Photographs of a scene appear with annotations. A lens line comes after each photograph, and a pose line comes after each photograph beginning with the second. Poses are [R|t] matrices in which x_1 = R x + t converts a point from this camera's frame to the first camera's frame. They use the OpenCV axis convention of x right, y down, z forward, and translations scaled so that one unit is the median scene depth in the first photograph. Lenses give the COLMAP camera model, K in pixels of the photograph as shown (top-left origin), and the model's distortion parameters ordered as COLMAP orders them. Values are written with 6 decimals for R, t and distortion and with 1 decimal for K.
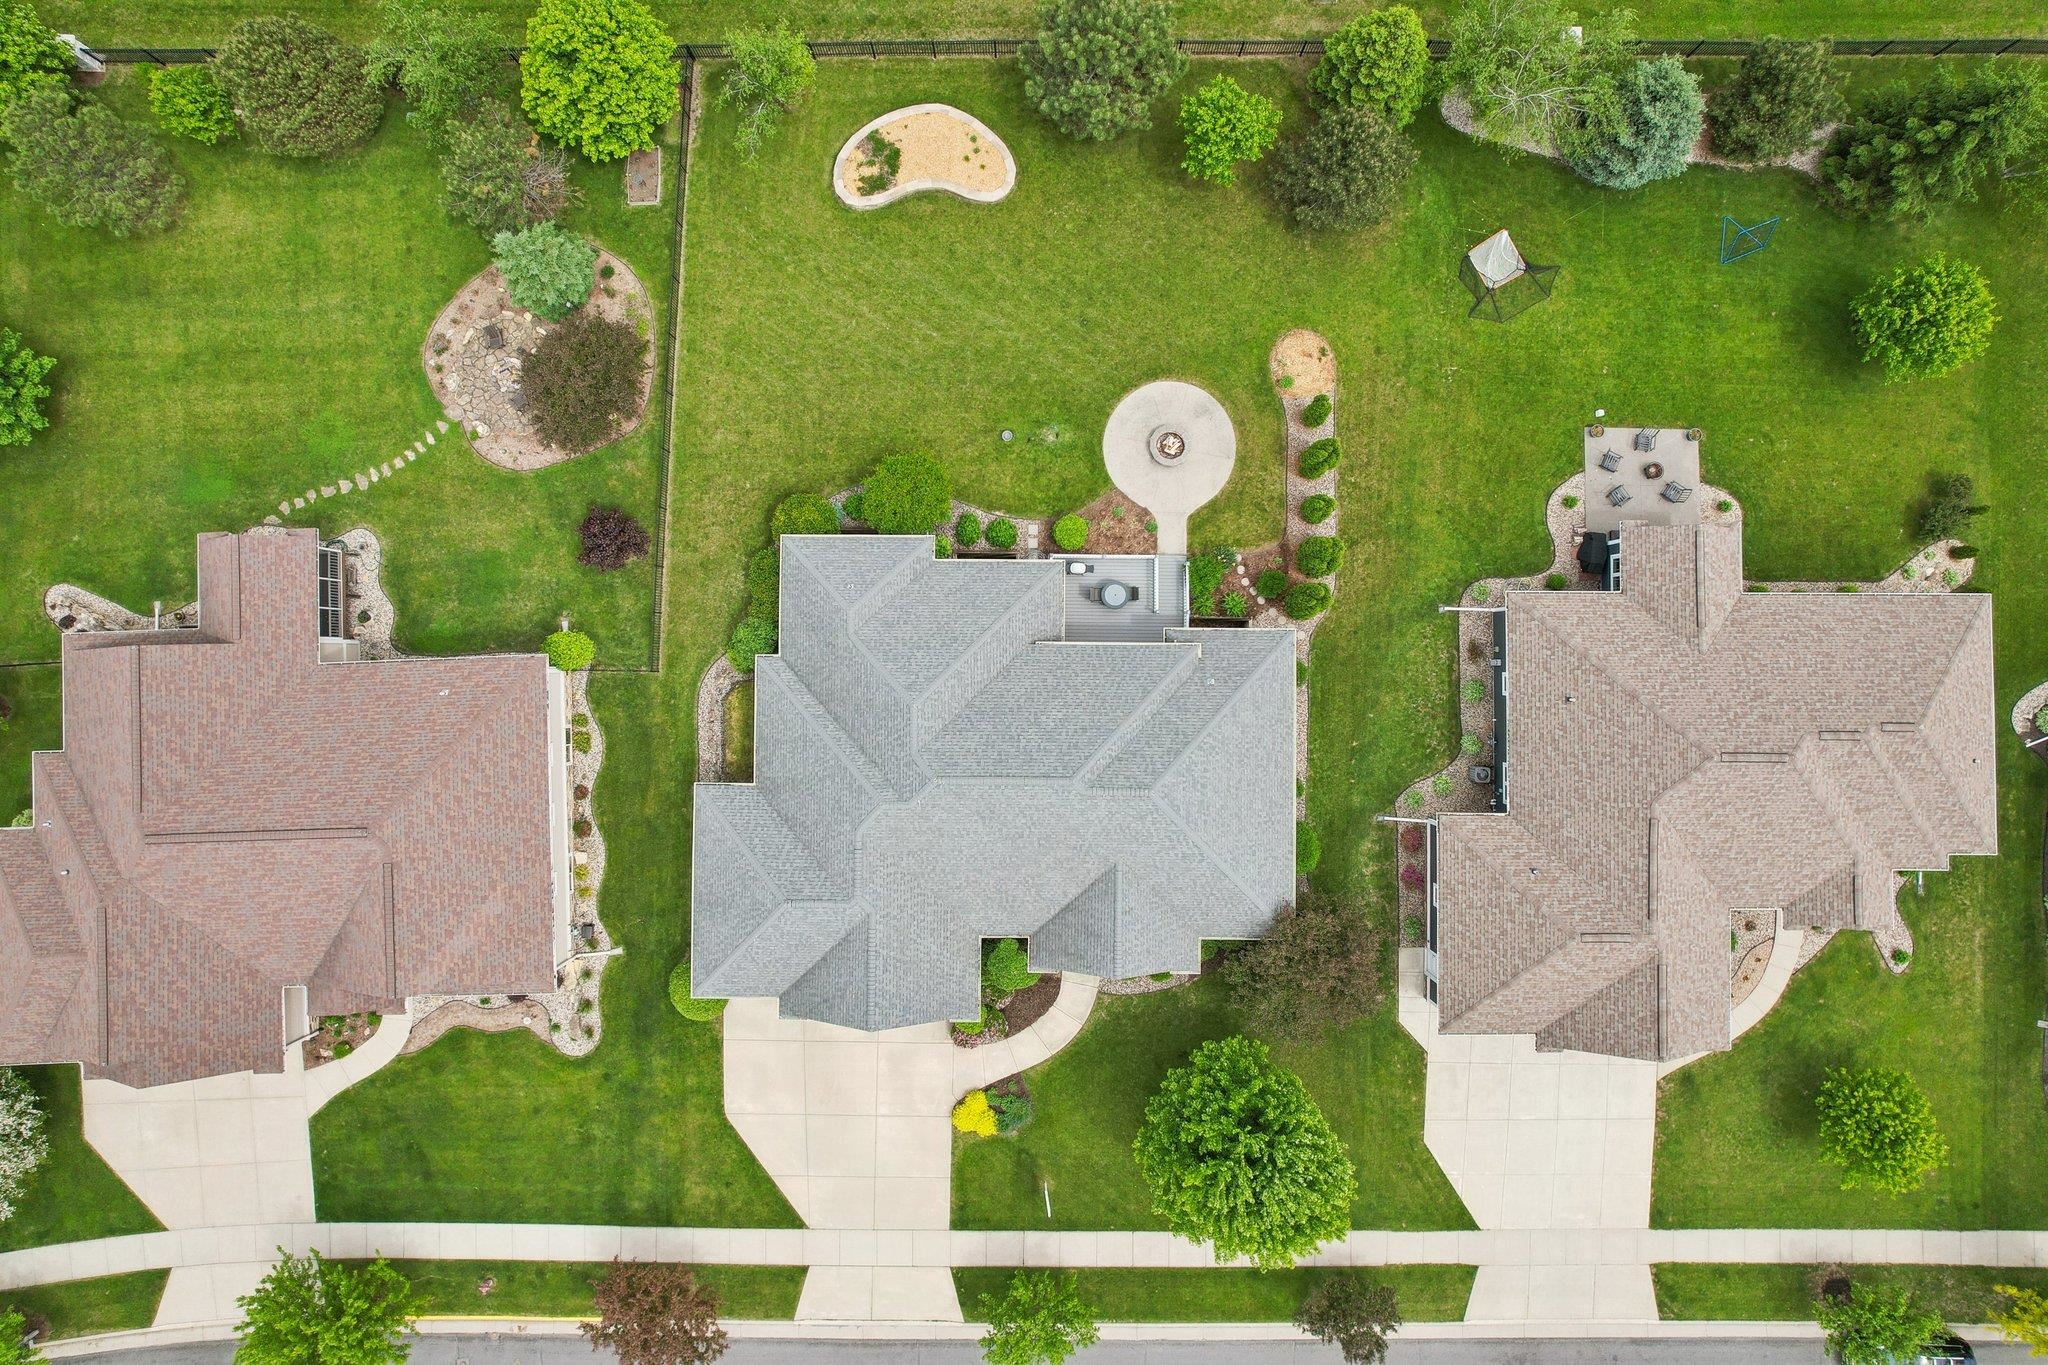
lens RADIAL K [[1309.0, 0, 1024.9], [0, 1309.0, 682.7], [0, 0, 1]] dist [-0.084131, 0.073450]
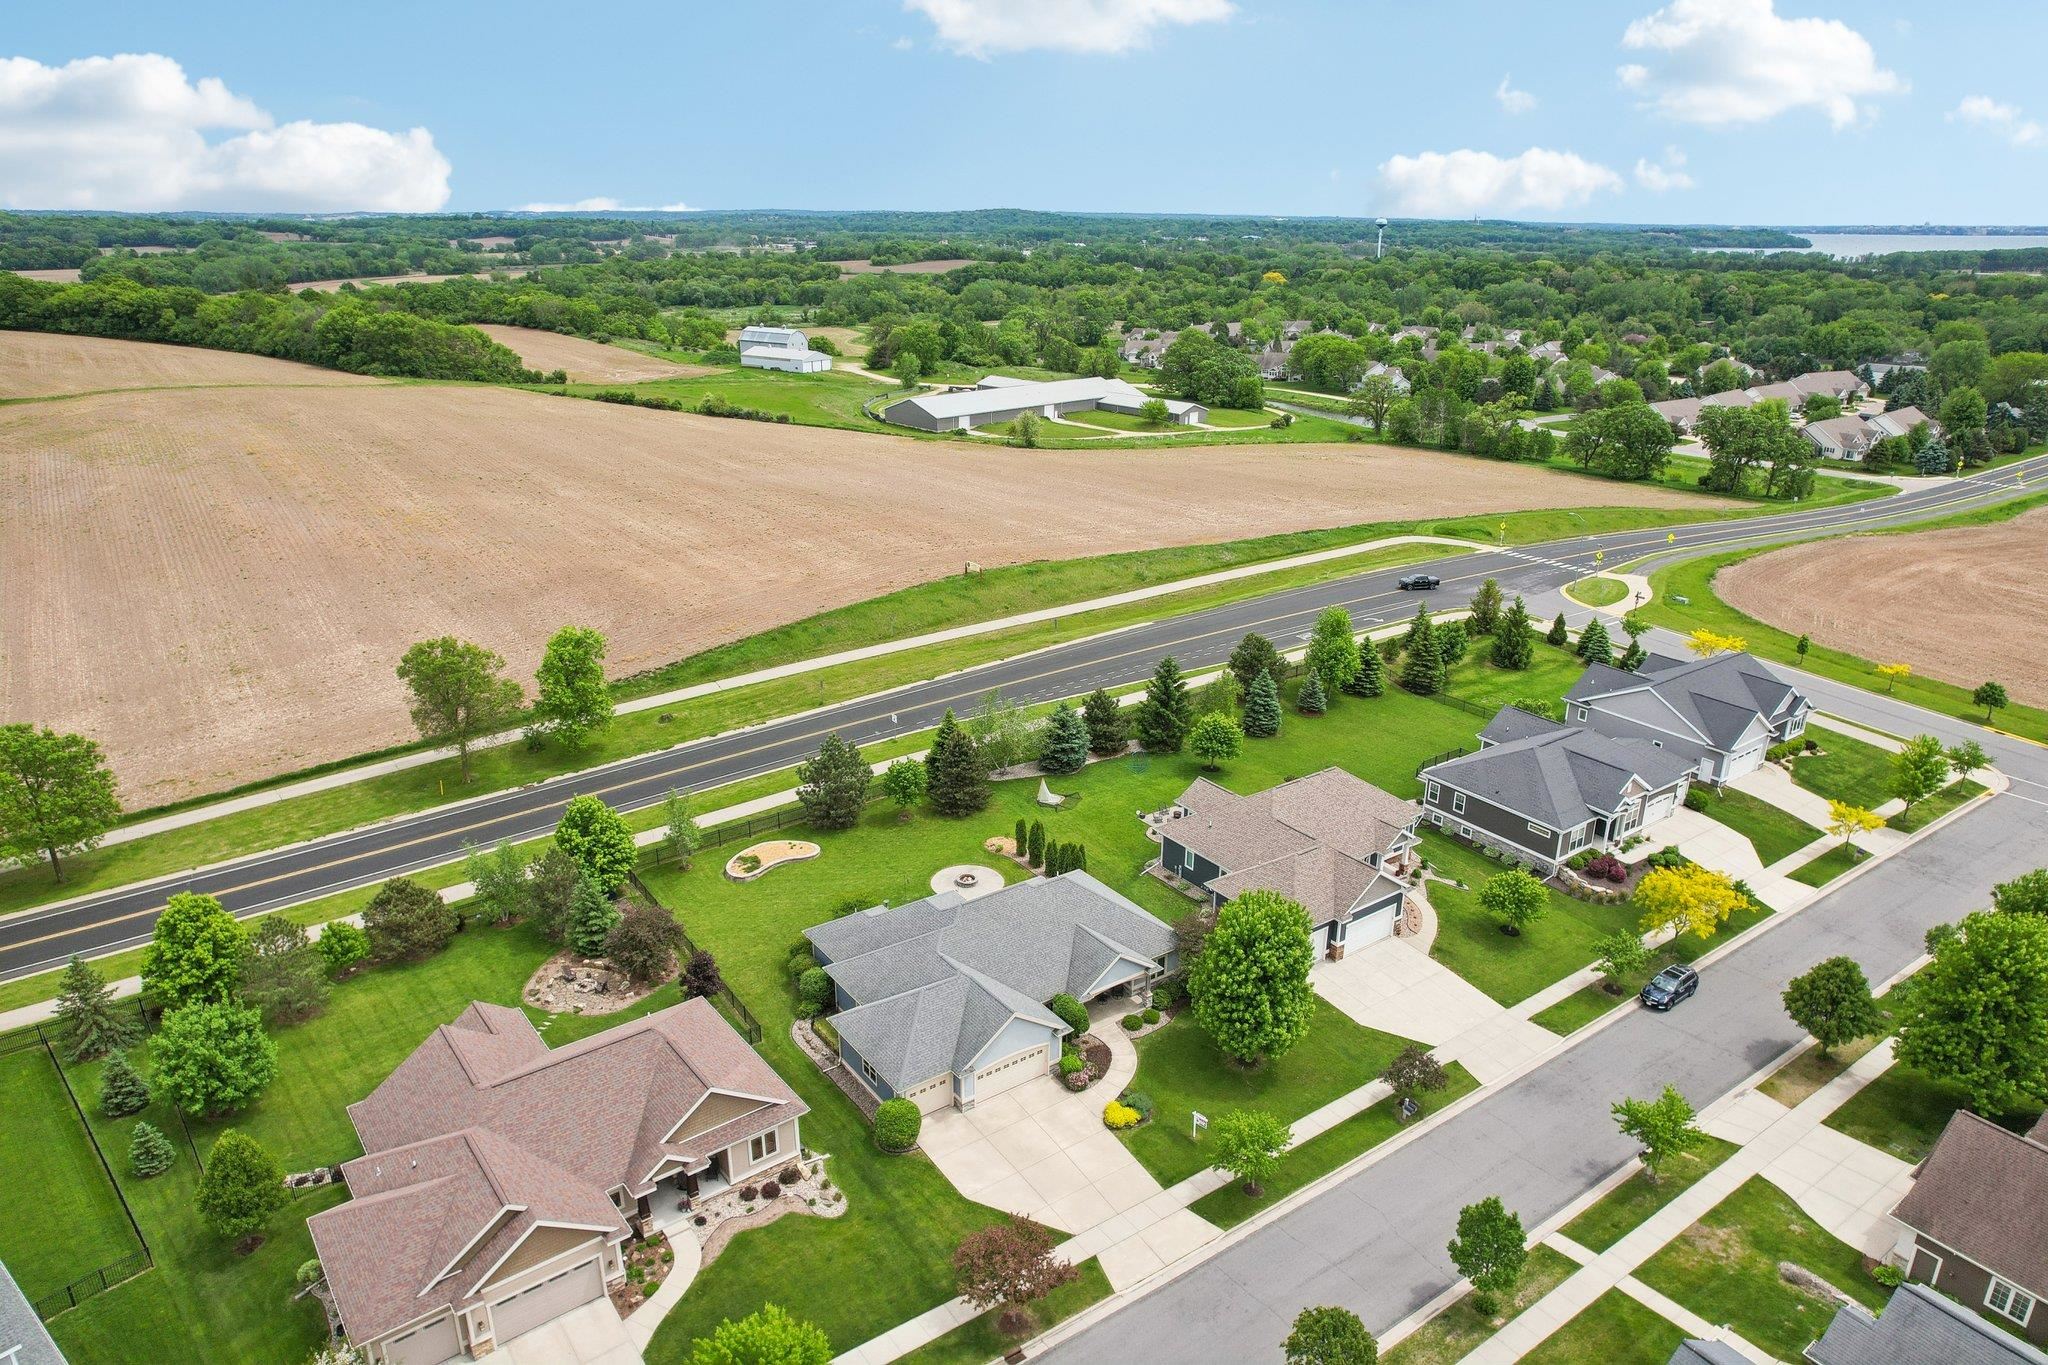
lens RADIAL K [[1309.0, 0, 1024.9], [0, 1309.0, 682.7], [0, 0, 1]] dist [-0.084131, 0.073450]
pose [[0.810177, -0.189834, 0.554596, -0.781828], [0.585415, 0.310520, -0.748910, 1.145322], [-0.030044, 0.931418, 0.362708, 0.084610]]
